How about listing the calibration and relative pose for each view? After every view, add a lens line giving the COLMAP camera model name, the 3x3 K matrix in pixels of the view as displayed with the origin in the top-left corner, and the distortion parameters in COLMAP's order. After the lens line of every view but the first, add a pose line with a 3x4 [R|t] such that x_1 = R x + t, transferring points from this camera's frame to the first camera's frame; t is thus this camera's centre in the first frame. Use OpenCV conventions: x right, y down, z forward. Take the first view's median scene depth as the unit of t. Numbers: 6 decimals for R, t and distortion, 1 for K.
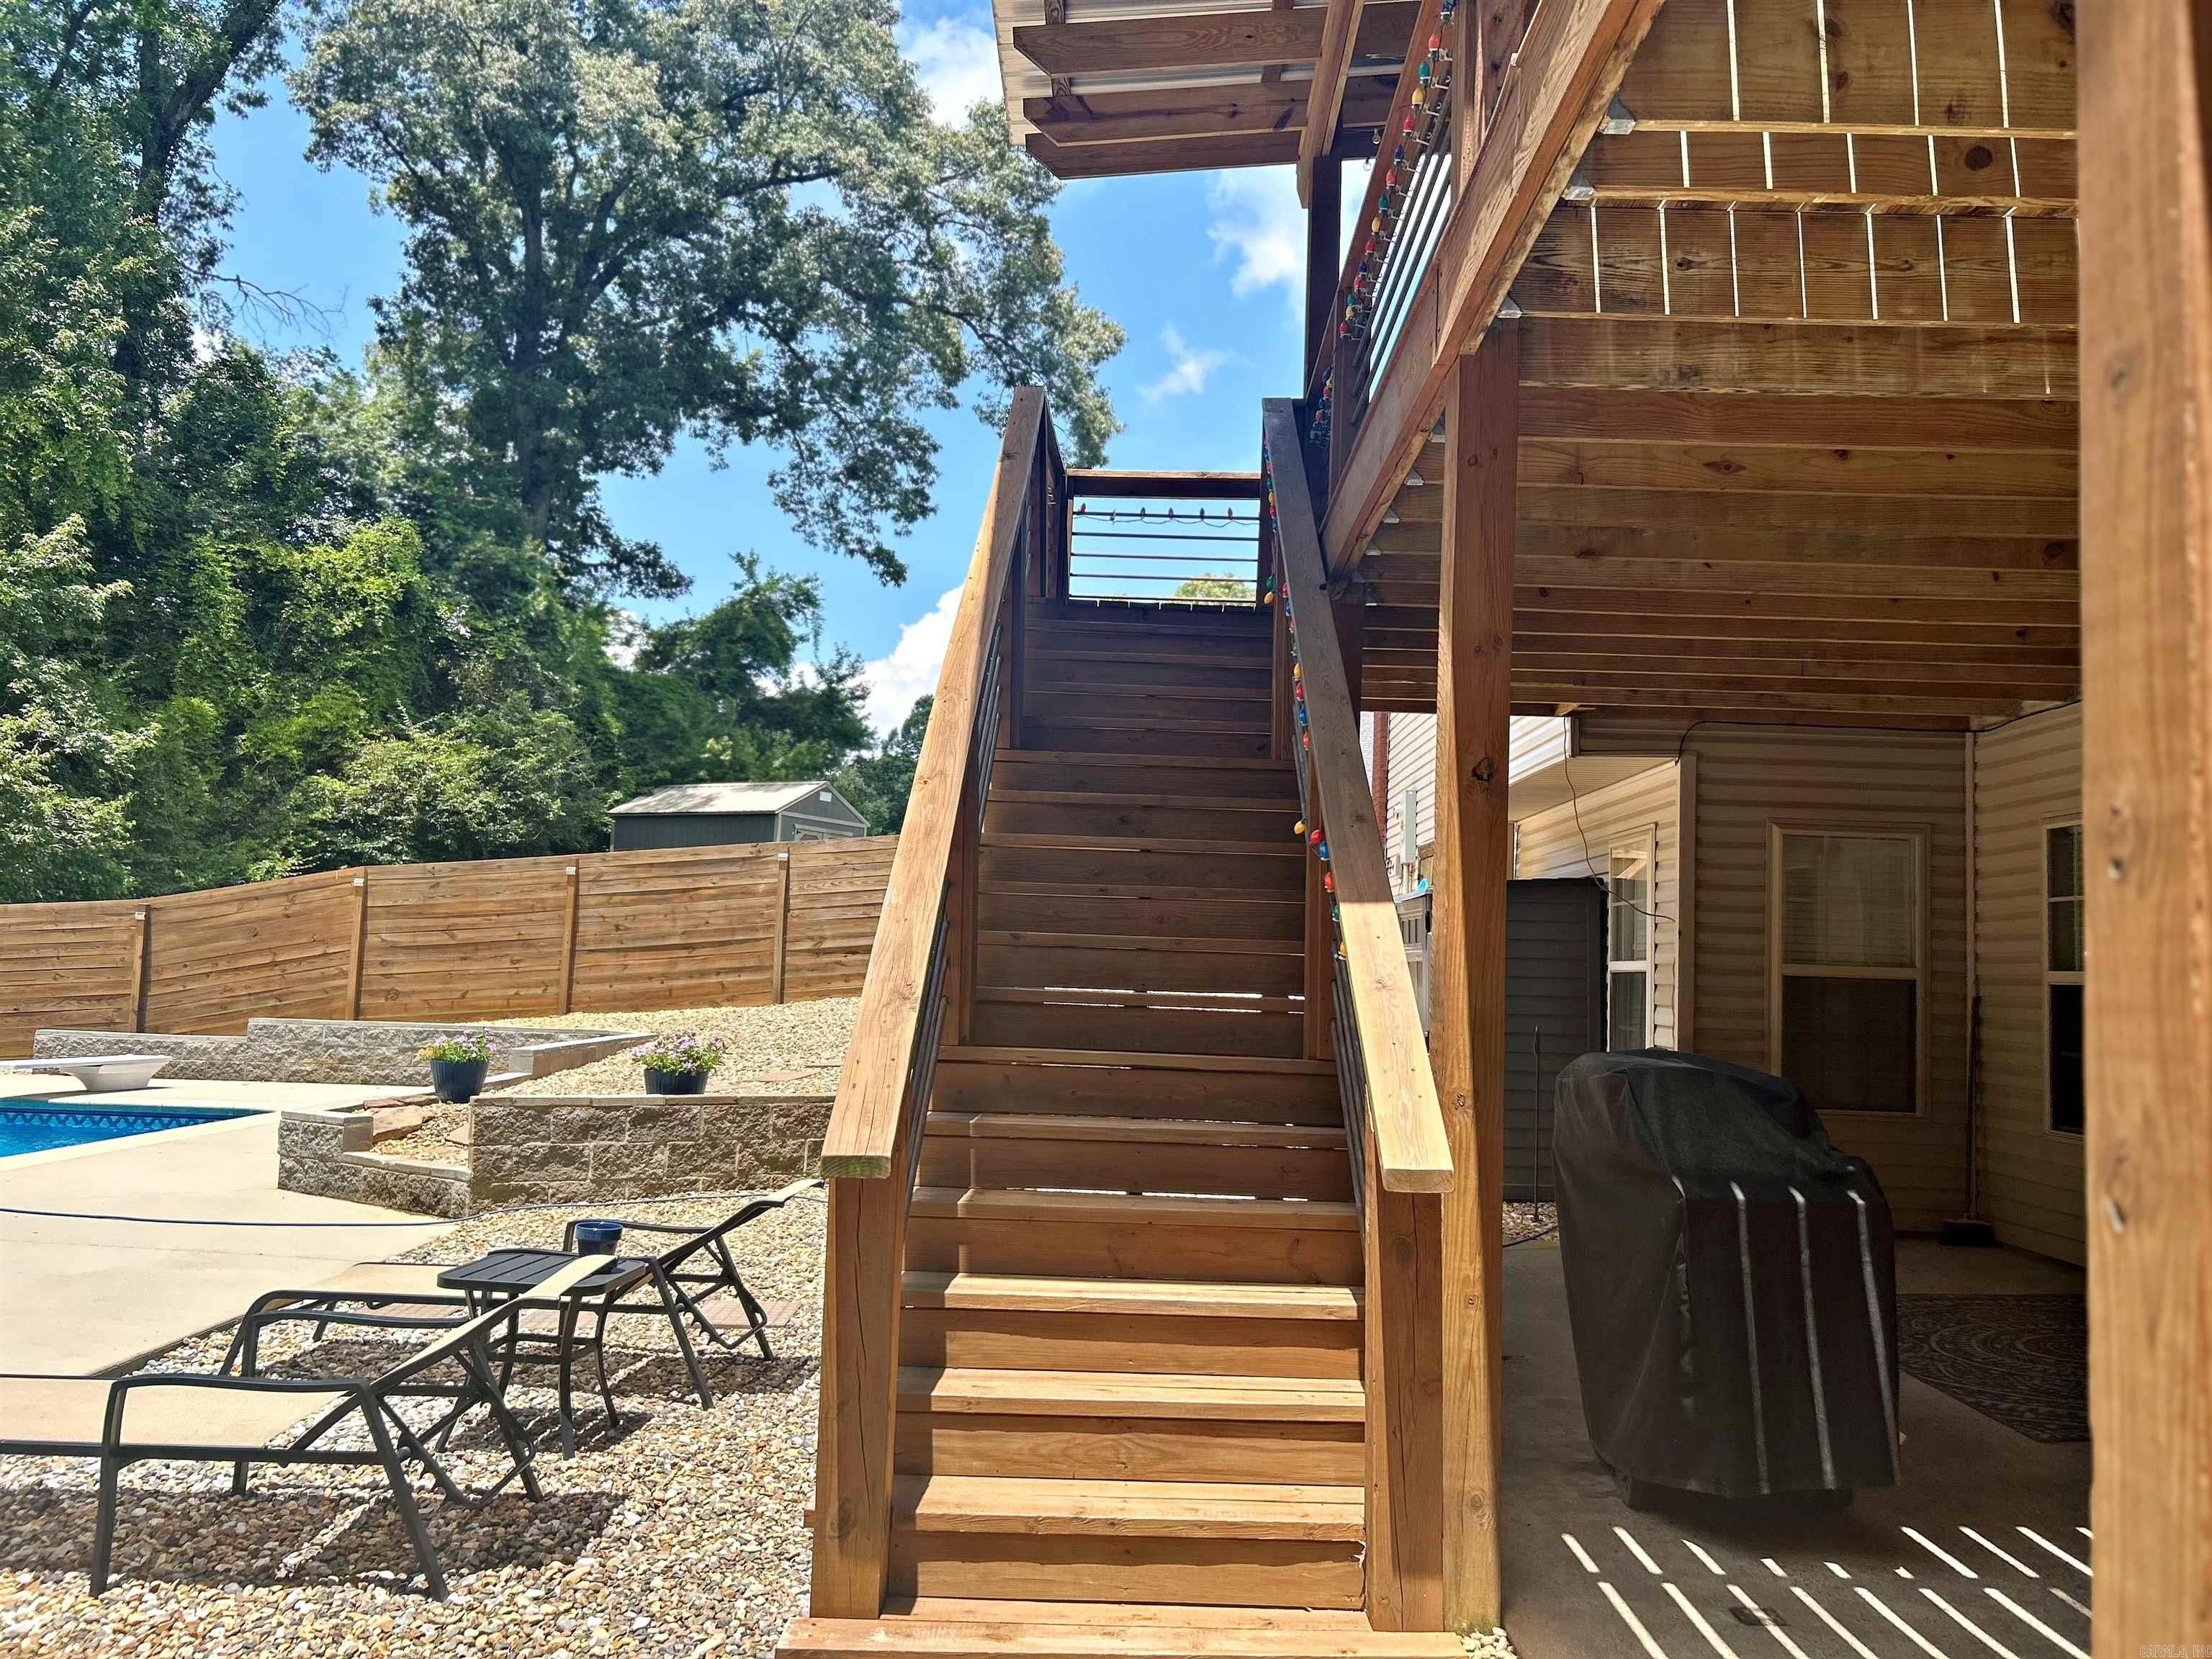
lens RADIAL K [[1669.8, 0, 1103.2], [0, 1669.8, 834.3], [0, 0, 1]] dist [0.046676, -0.048581]
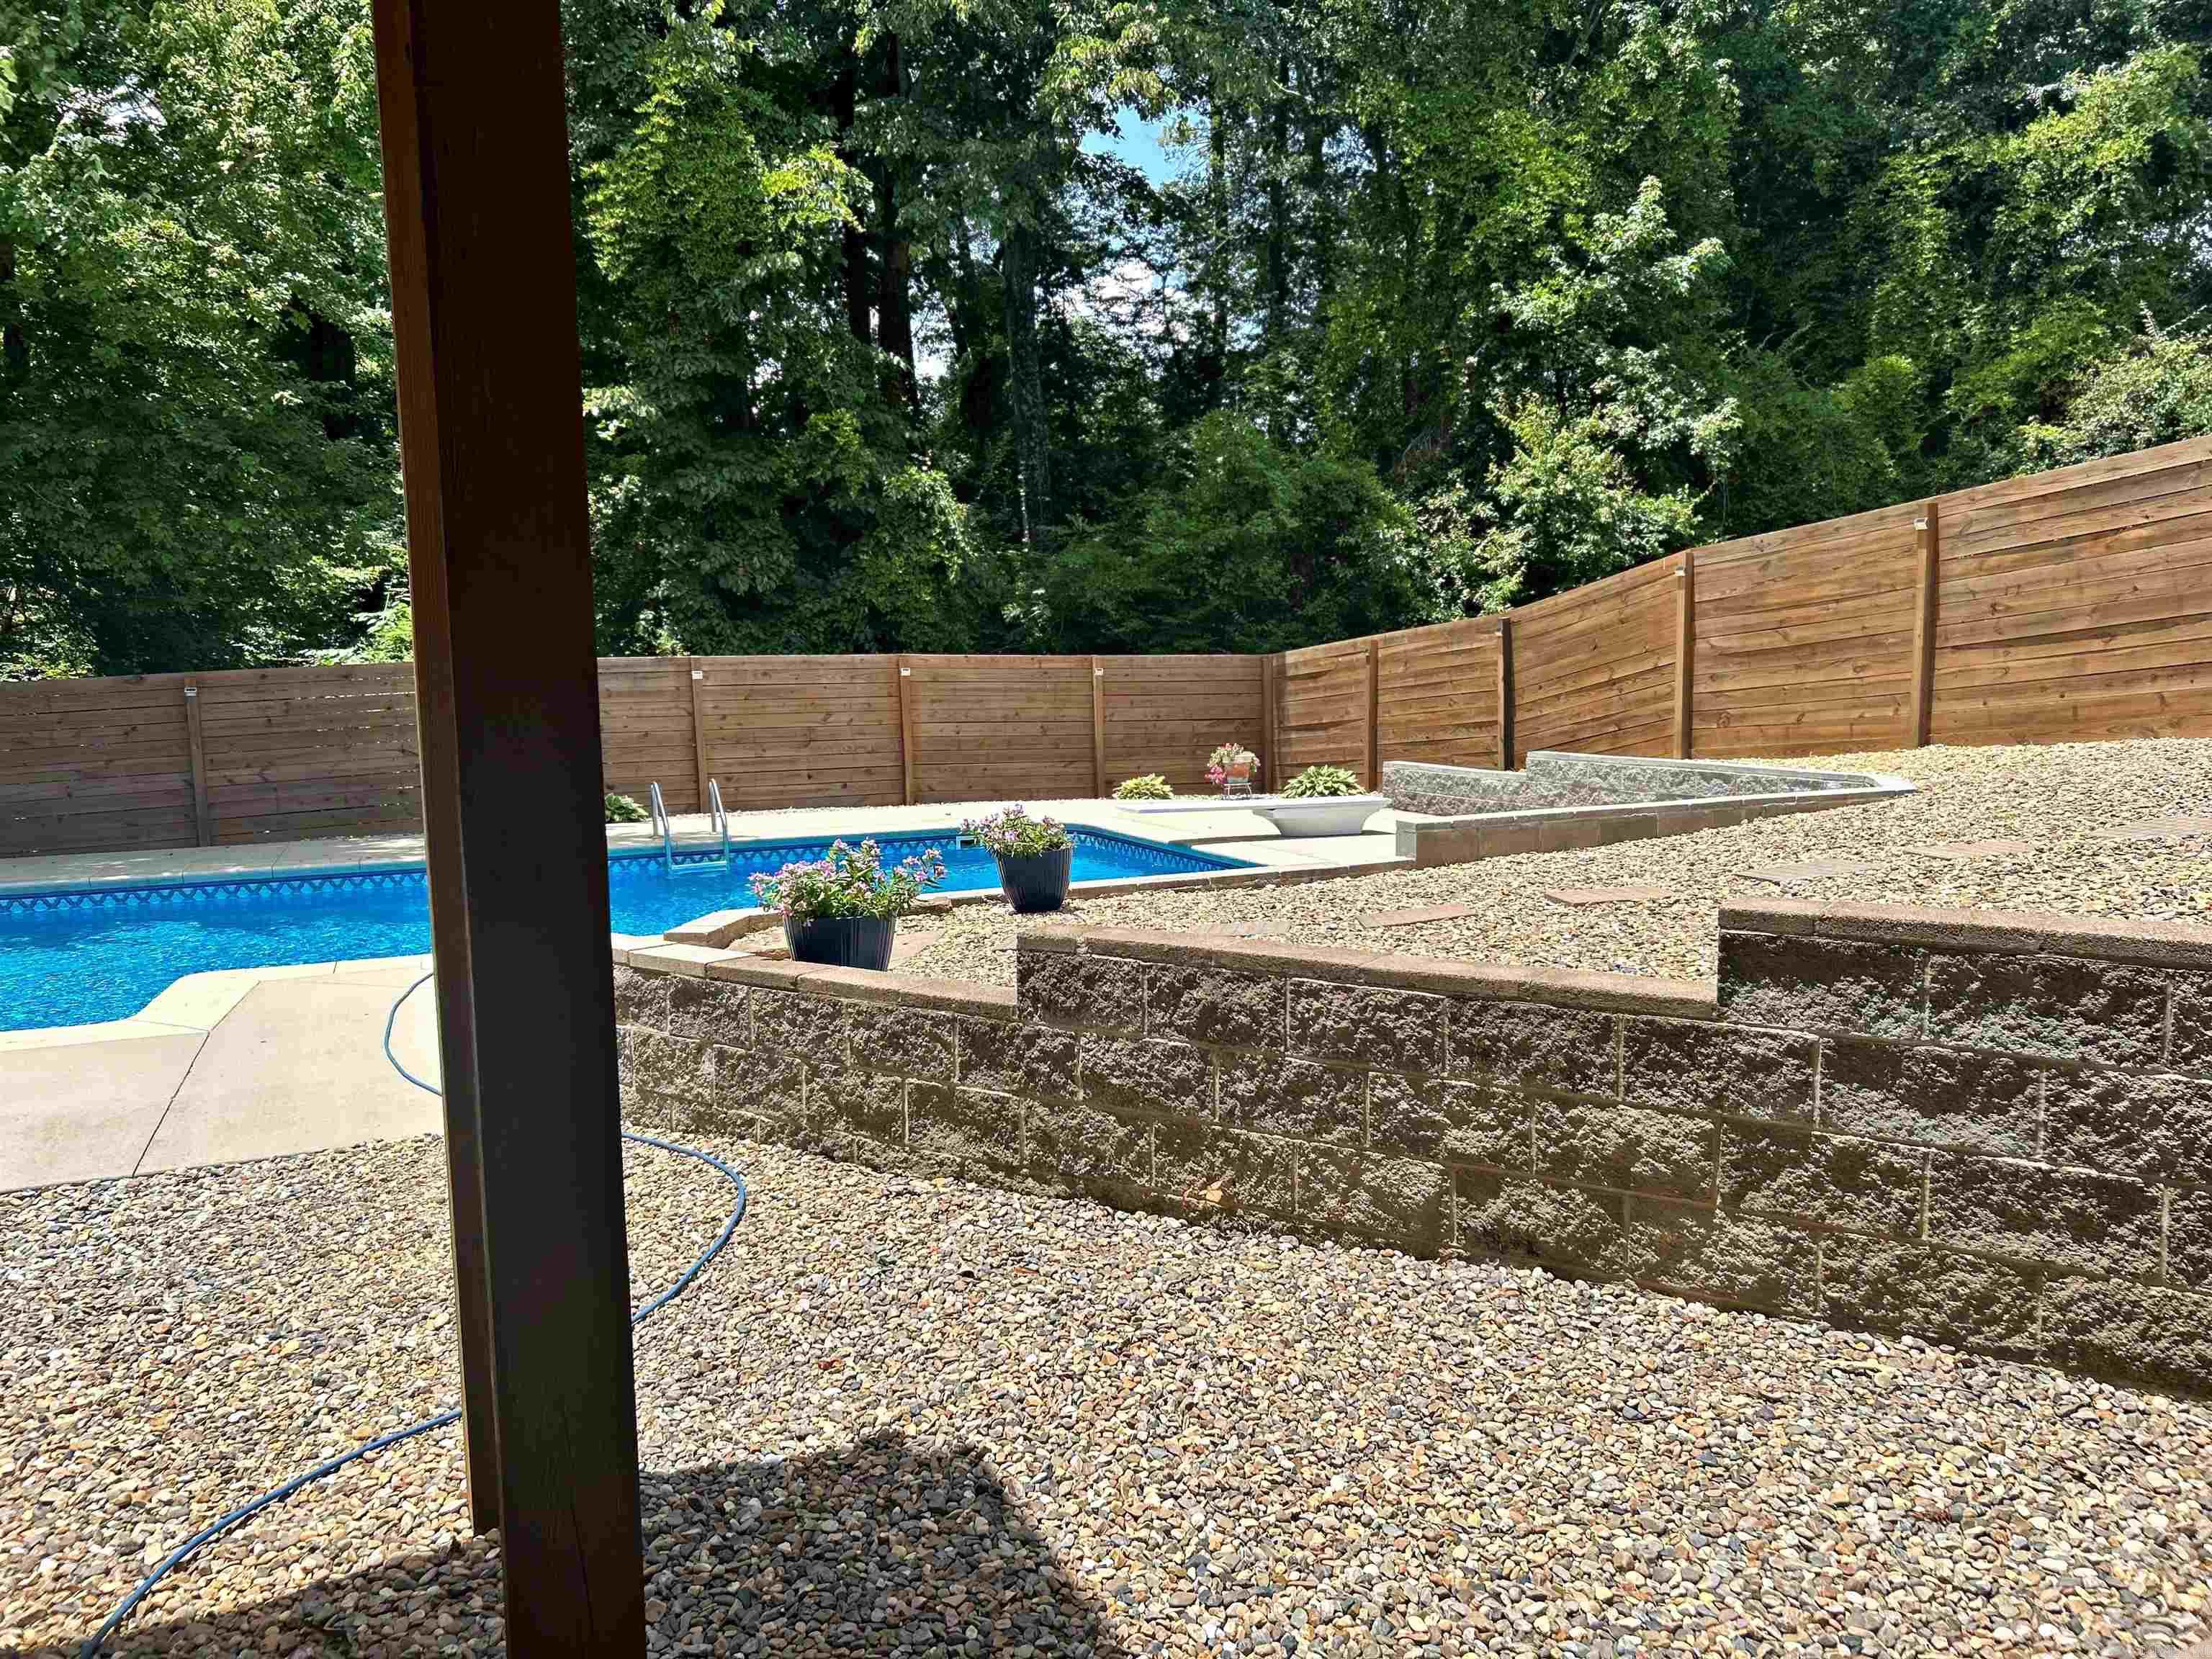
lens RADIAL K [[1669.8, 0, 1107.0], [0, 1669.8, 833.5], [0, 0, 1]] dist [0.046676, -0.048581]
pose [[0.408713, 0.055455, -0.910977, 0.144904], [0.110384, 0.987821, 0.109657, 0.033669], [0.905963, -0.145376, 0.397614, 0.446250]]
